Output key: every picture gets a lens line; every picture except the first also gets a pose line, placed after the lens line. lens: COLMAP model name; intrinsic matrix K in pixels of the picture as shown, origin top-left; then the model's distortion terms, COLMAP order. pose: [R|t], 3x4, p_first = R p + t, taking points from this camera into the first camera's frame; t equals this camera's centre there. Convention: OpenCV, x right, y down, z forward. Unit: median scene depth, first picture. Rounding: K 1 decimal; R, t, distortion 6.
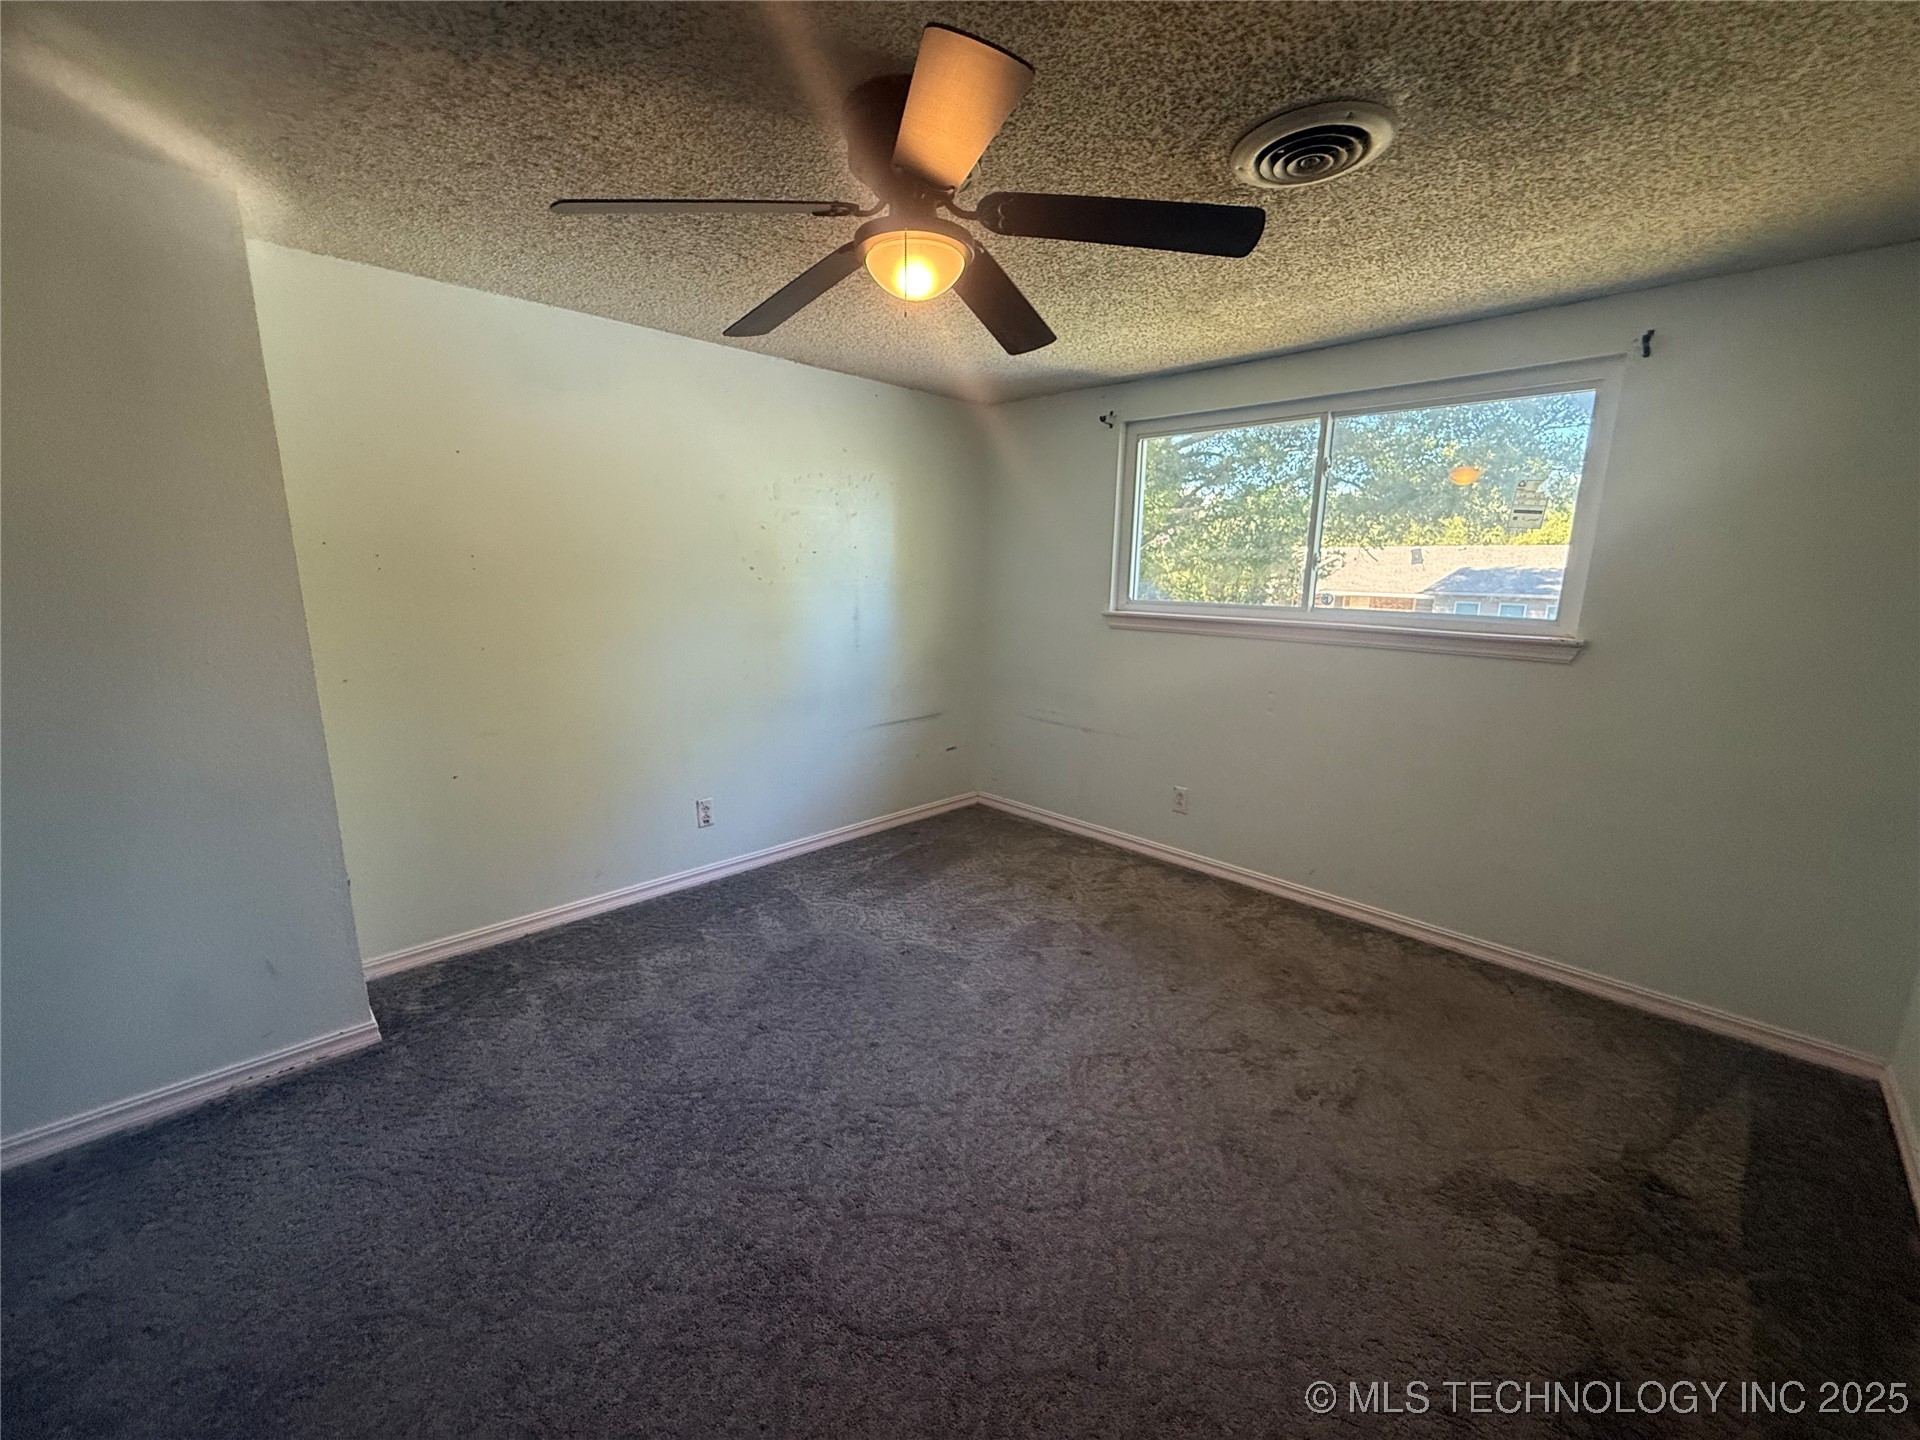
lens RADIAL K [[762.8, 0, 951.6], [0, 762.8, 718.4], [0, 0, 1]] dist [-0.003836, 0.000442]
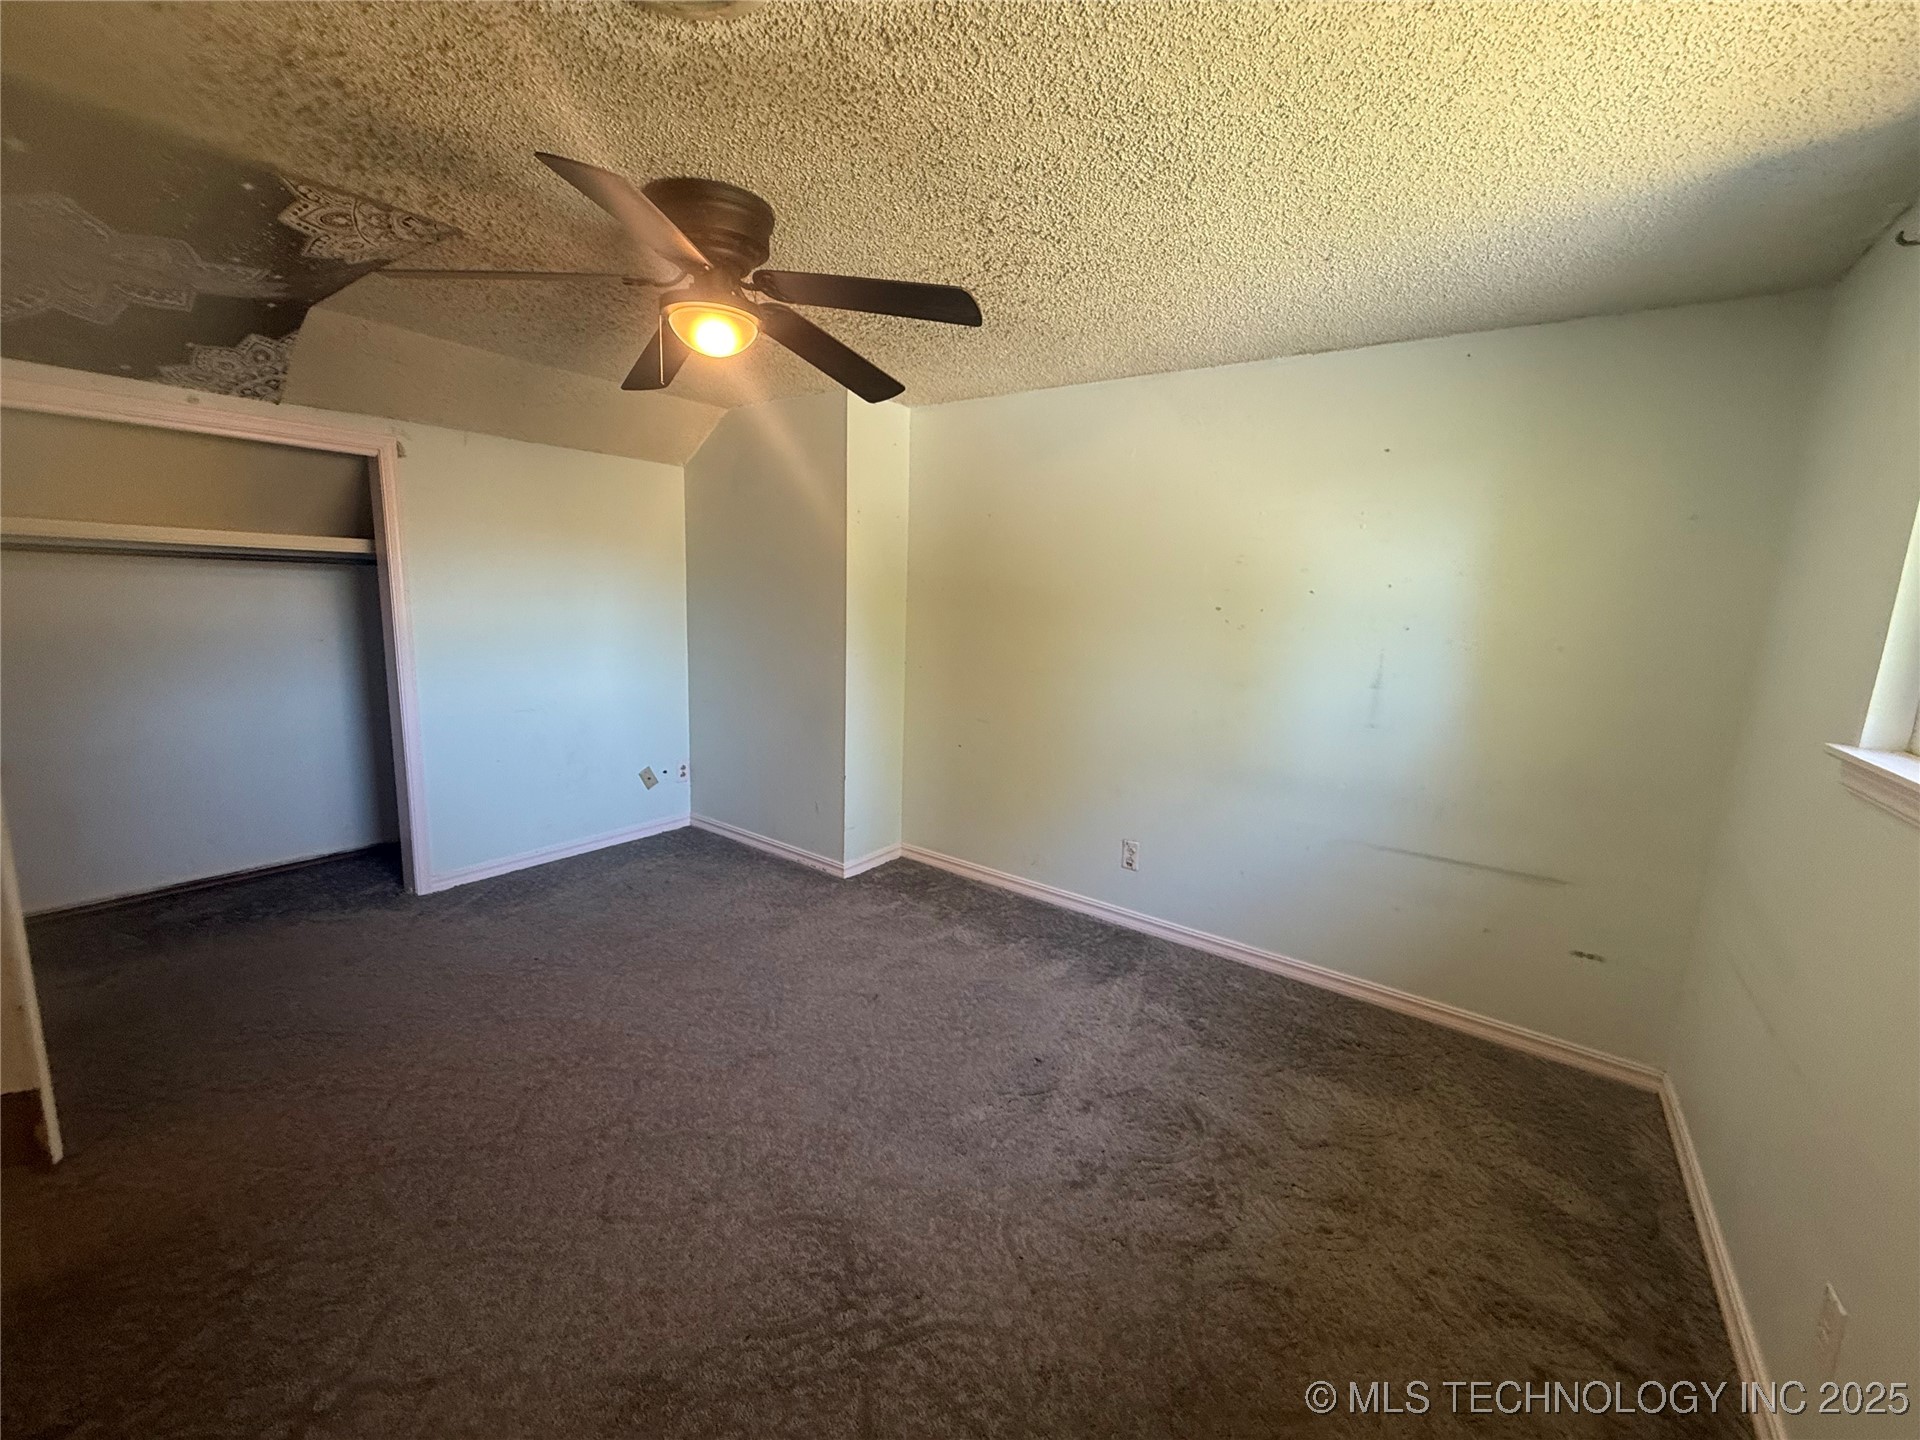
lens RADIAL K [[762.8, 0, 952.2], [0, 762.8, 719.6], [0, 0, 1]] dist [-0.003836, 0.000442]
pose [[0.159053, 0.161498, -0.973971, 0.645955], [-0.234052, 0.964575, 0.121719, -0.124782], [0.959126, 0.208600, 0.191217, 0.650460]]
